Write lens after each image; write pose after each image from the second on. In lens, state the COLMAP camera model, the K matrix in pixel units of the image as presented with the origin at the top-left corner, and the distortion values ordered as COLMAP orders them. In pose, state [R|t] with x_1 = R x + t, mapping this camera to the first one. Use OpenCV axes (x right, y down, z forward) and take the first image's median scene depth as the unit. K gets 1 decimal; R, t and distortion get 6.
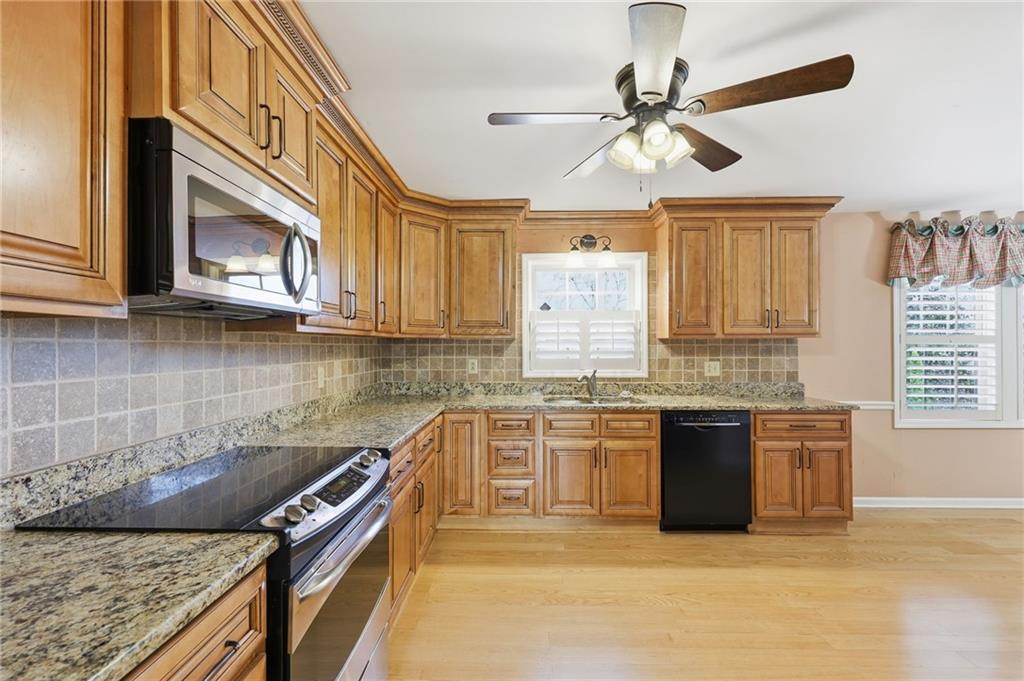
lens RADIAL K [[443.3, 0, 514.7], [0, 443.3, 343.3], [0, 0, 1]] dist [0.001759, 0.000440]
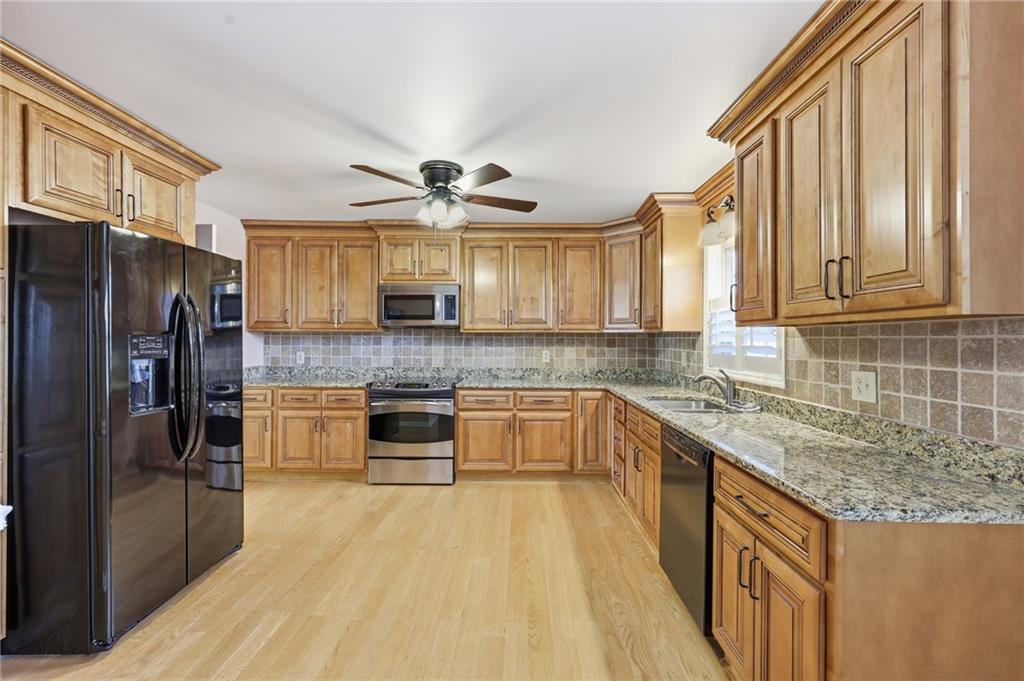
lens RADIAL K [[443.3, 0, 522.0], [0, 443.3, 336.2], [0, 0, 1]] dist [0.001759, 0.000440]
pose [[0.017208, -0.004728, -0.999841, 0.931946], [0.002996, 0.999985, -0.004677, 0.003203], [0.999847, -0.002915, 0.017222, 0.613044]]
